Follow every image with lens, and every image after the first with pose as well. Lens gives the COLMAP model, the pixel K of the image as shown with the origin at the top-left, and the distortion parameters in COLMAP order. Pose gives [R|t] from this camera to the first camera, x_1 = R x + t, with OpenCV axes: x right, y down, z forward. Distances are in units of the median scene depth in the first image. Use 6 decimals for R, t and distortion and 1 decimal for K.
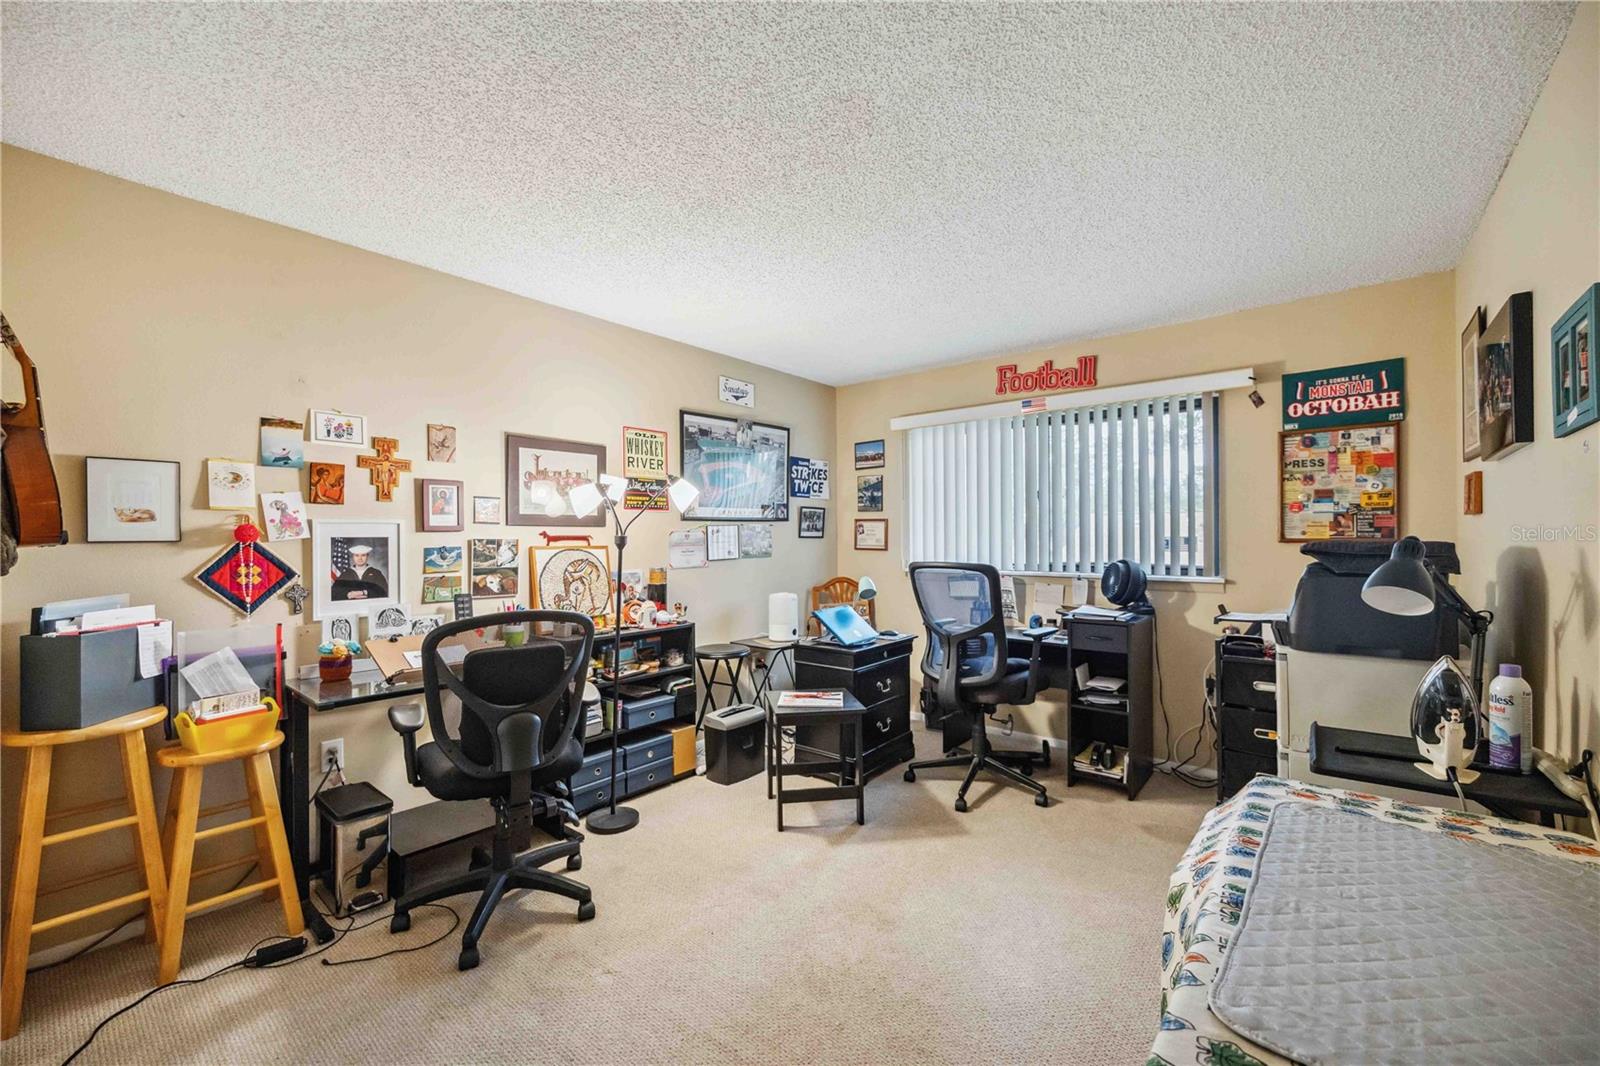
lens RADIAL K [[653.6, 0, 798.1], [0, 653.6, 536.4], [0, 0, 1]] dist [-0.002695, -0.000568]
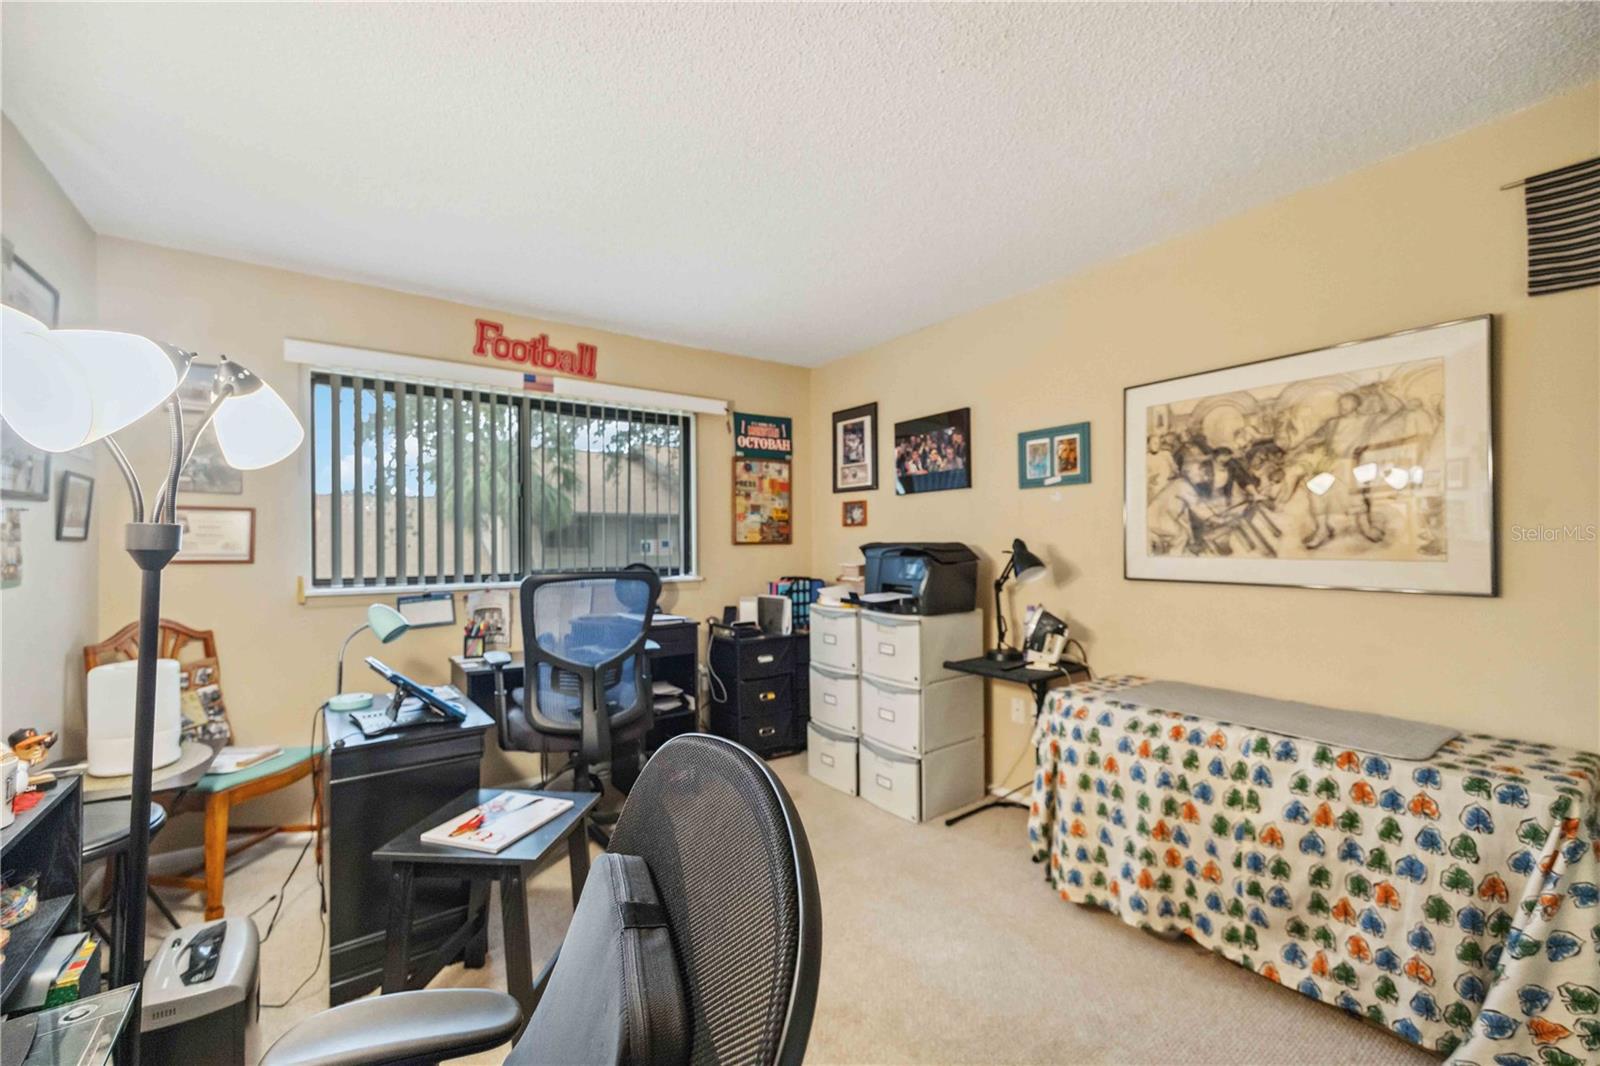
lens RADIAL K [[653.6, 0, 804.7], [0, 653.6, 538.2], [0, 0, 1]] dist [-0.002695, -0.000568]
pose [[0.241003, 0.008342, 0.970489, -0.537795], [0.001251, 0.999960, -0.008906, 0.009347], [-0.970524, 0.003361, 0.240983, 0.686767]]
